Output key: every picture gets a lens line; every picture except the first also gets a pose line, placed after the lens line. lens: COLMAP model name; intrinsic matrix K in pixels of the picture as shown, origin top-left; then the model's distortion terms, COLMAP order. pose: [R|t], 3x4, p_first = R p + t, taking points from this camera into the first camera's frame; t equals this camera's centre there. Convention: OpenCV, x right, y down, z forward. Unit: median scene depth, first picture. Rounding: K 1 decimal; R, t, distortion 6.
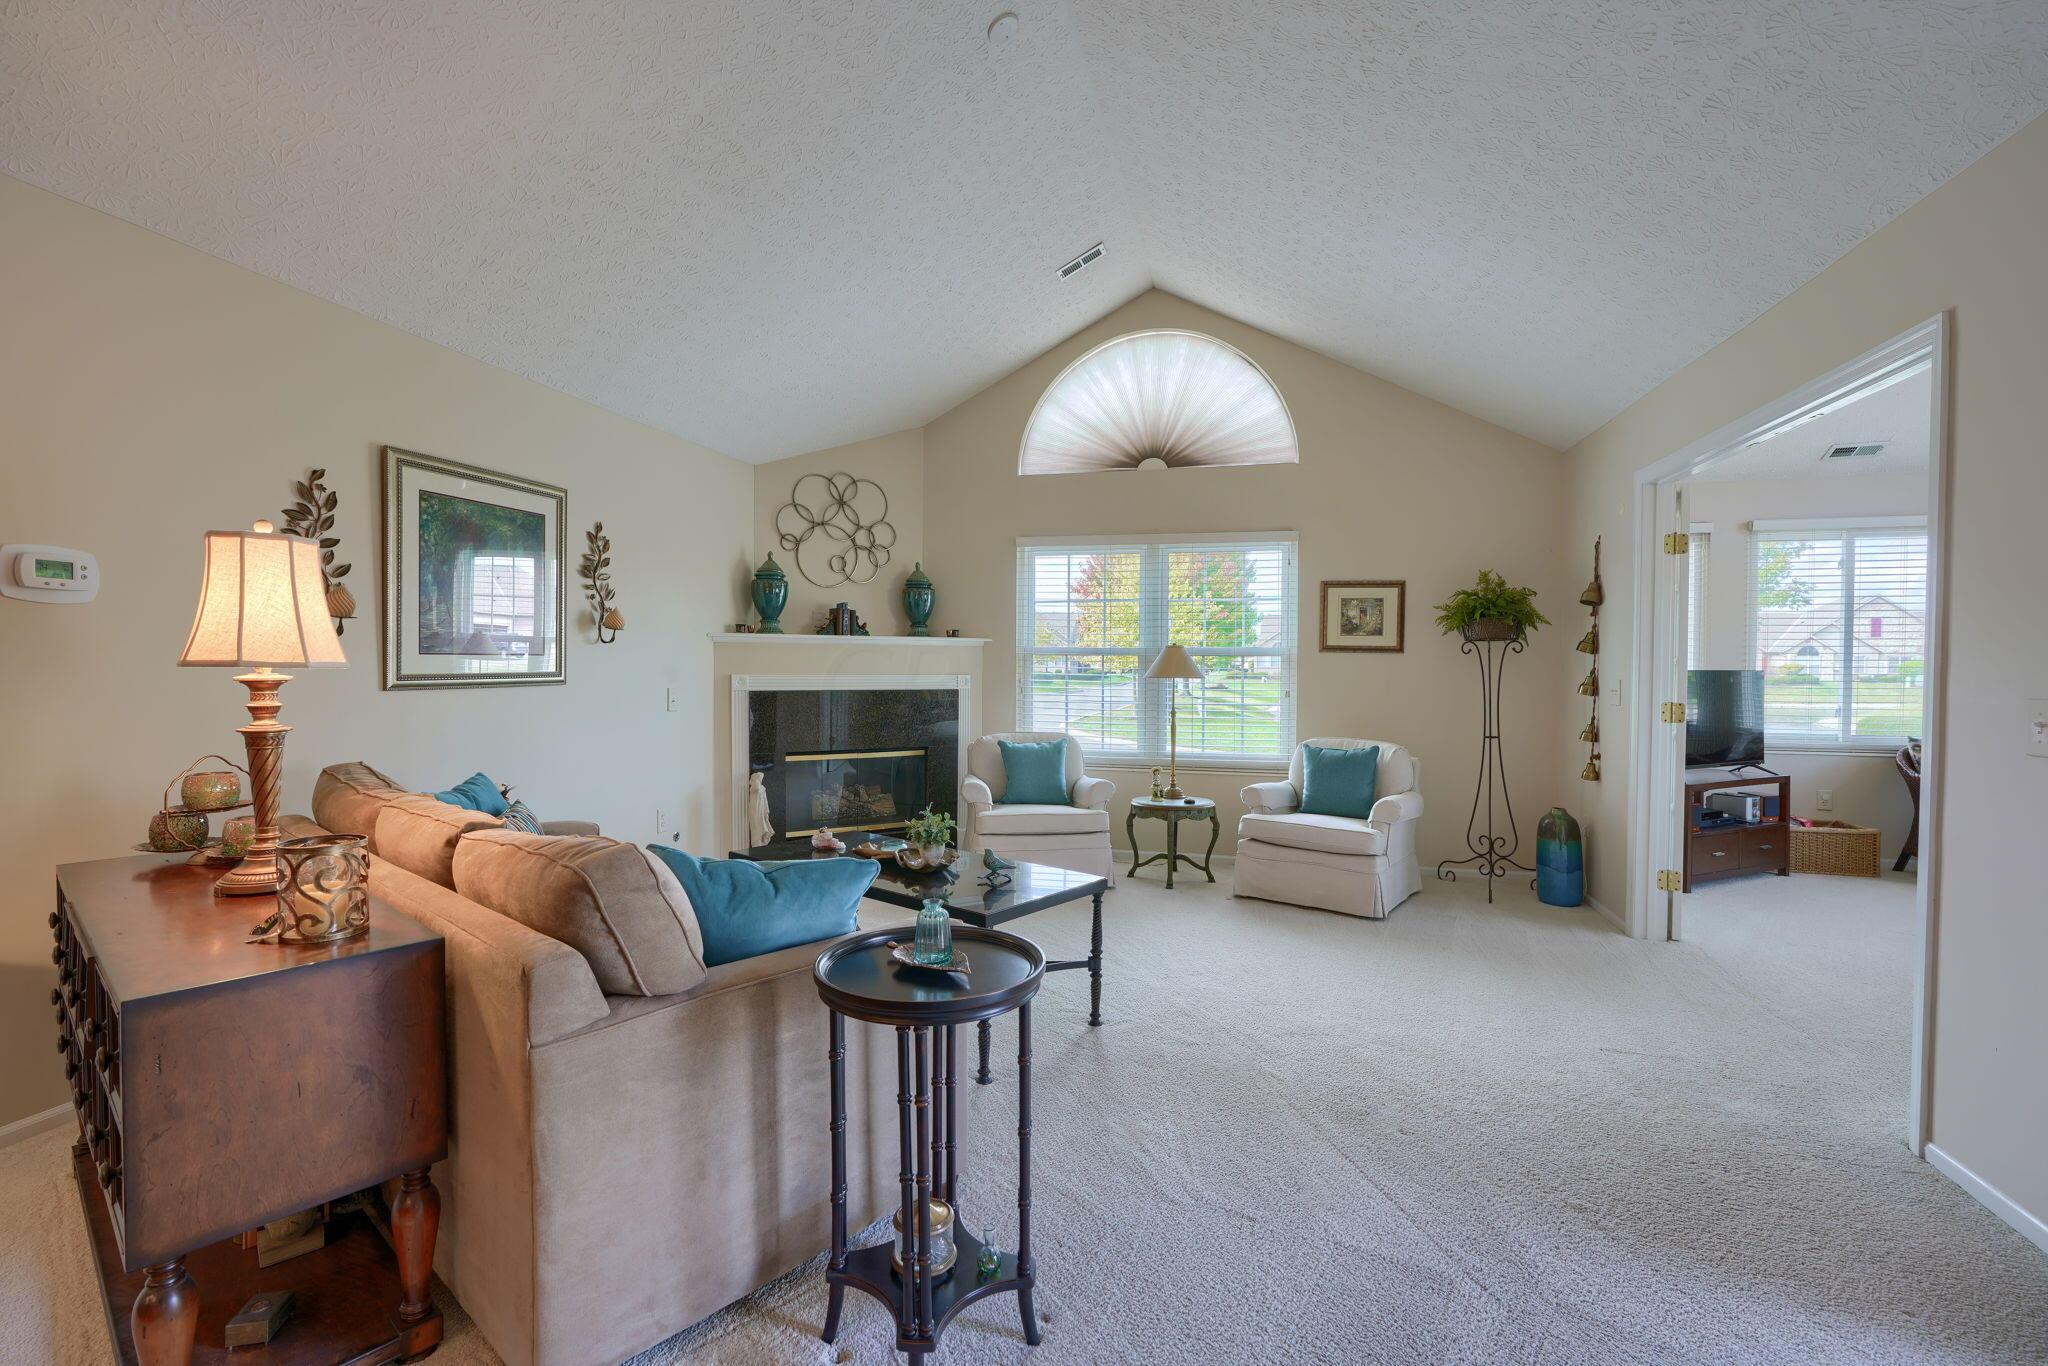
lens RADIAL K [[920.3, 0, 1024.0], [0, 920.3, 683.0], [0, 0, 1]] dist [-0.002183, 0.000245]
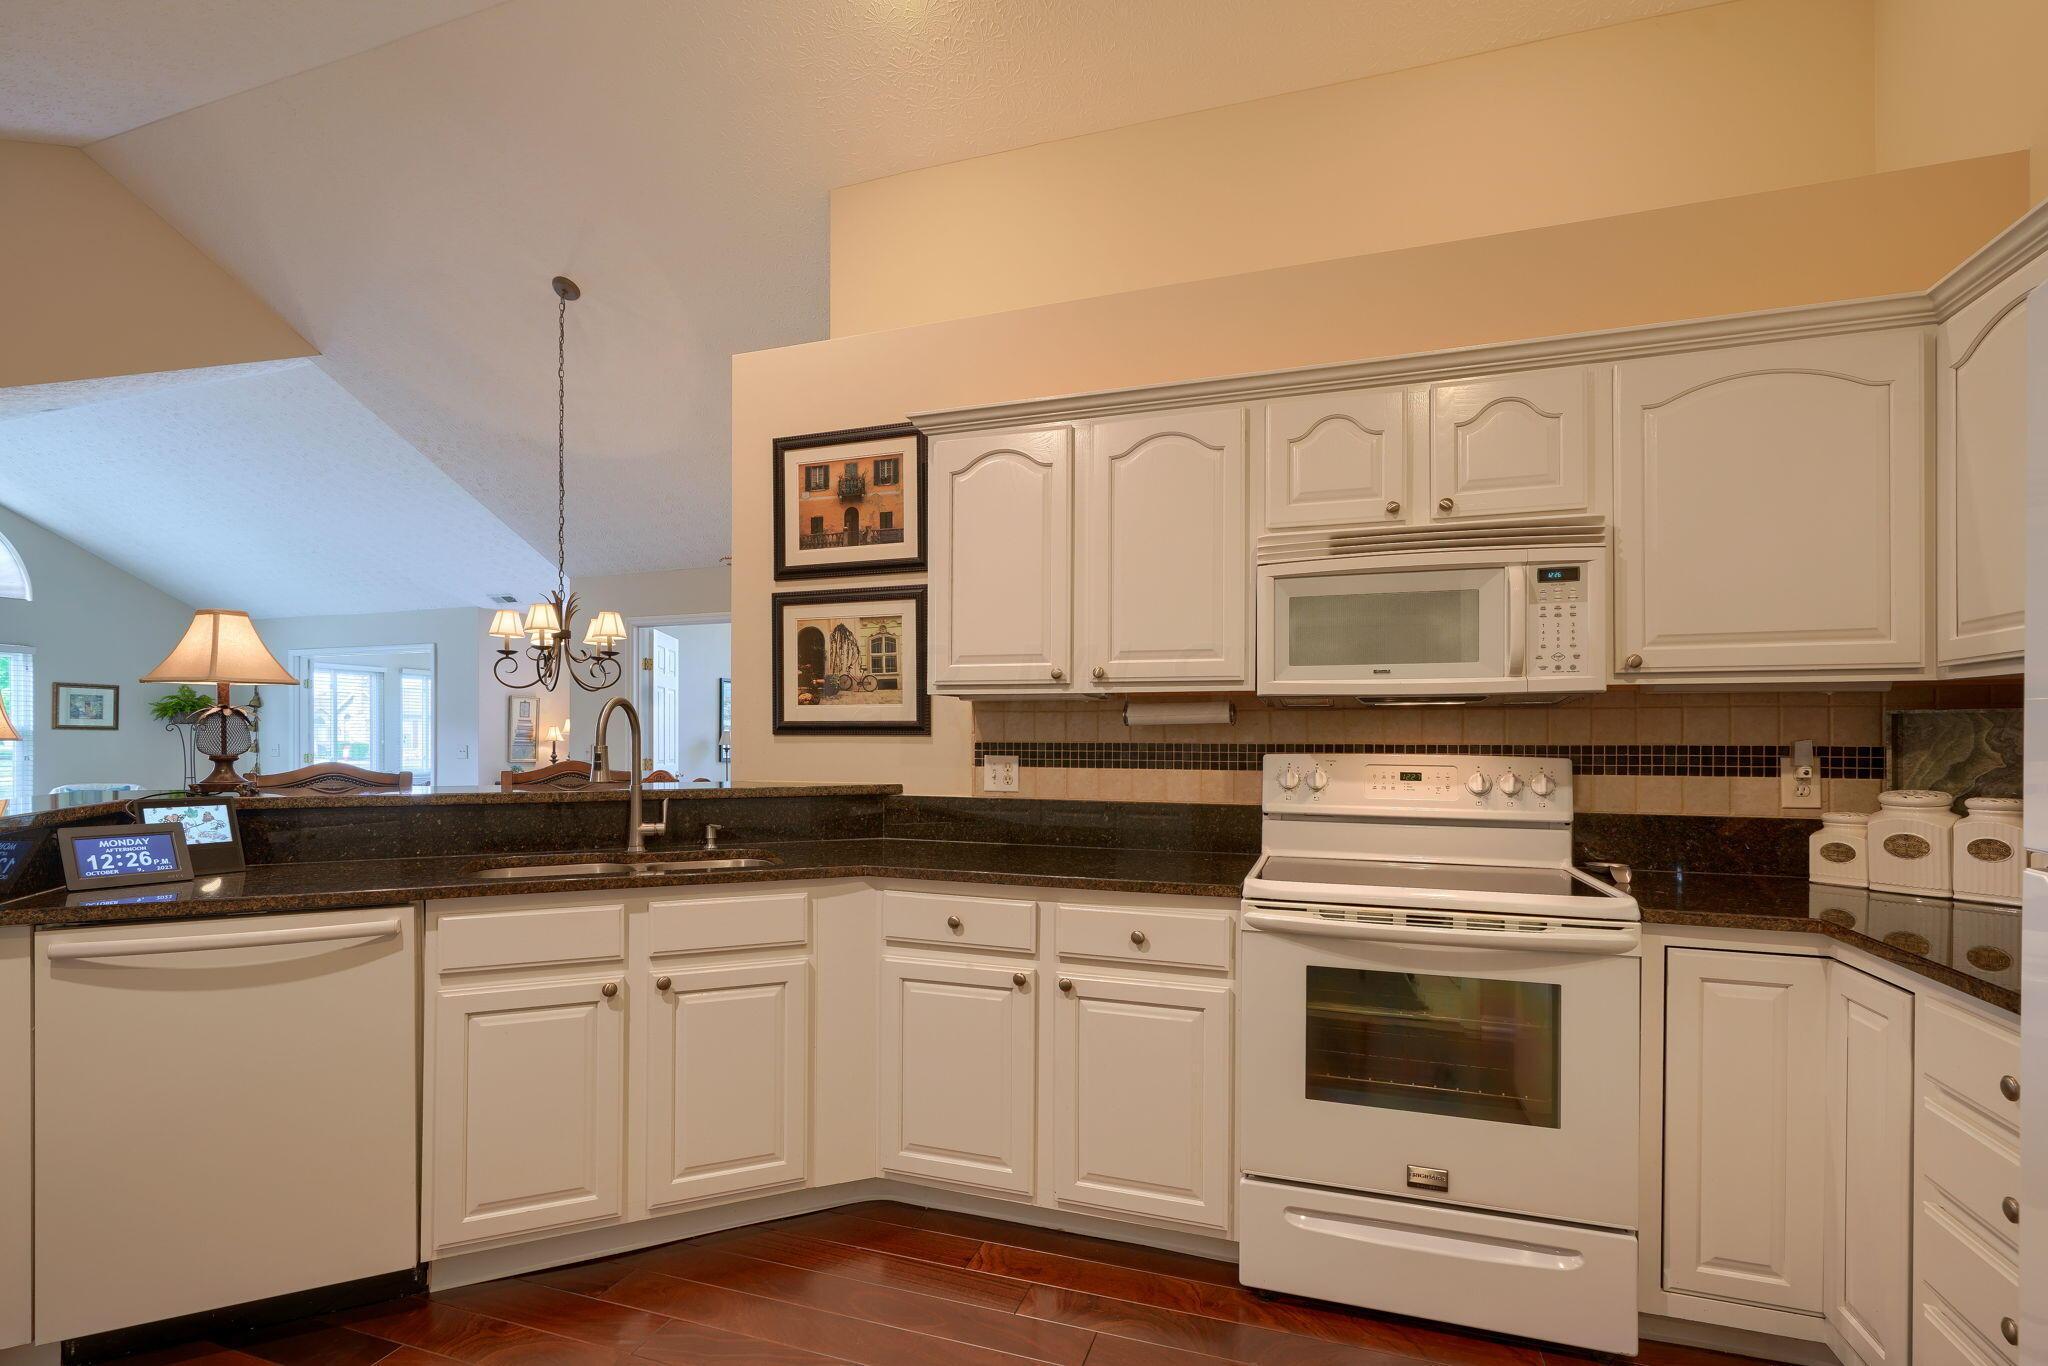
lens RADIAL K [[923.7, 0, 1026.7], [0, 923.7, 733.0], [0, 0, 1]] dist [-0.000793, -0.000040]
pose [[0.075997, -0.000649, 0.997108, -1.036716], [0.023341, 0.999727, -0.001128, 0.010581], [-0.996835, 0.023359, 0.075992, -0.681798]]
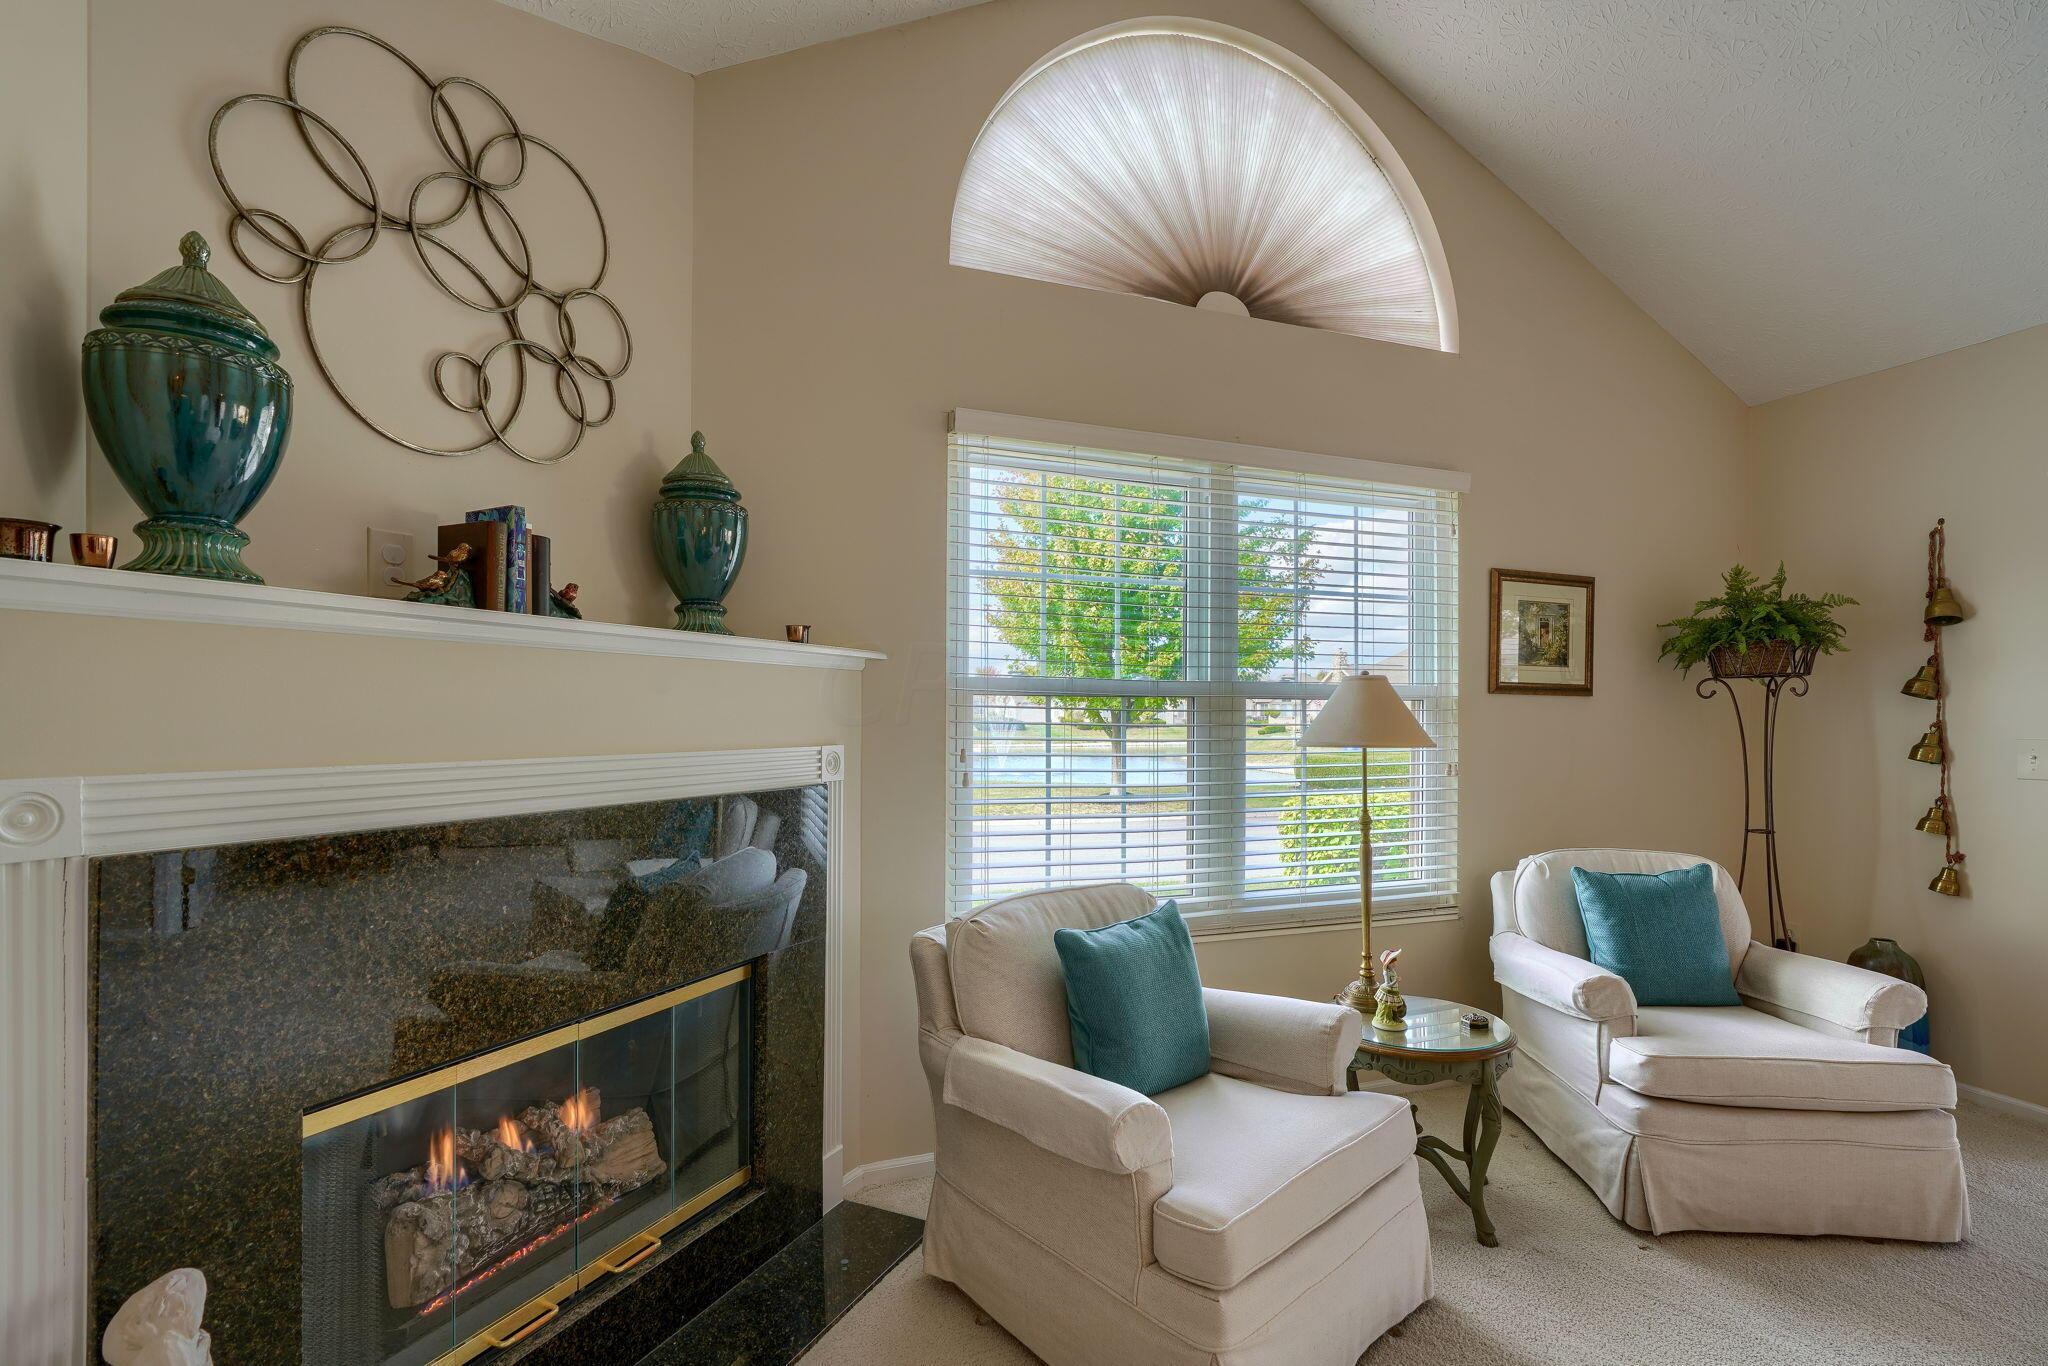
lens RADIAL K [[915.9, 0, 1022.8], [0, 915.9, 716.6], [0, 0, 1]] dist [-0.013192, 0.000953]
pose [[0.829901, -0.003919, 0.557897, -0.224872], [0.011673, 0.999878, -0.010341, -0.016717], [-0.557788, 0.015094, 0.829846, 0.683038]]
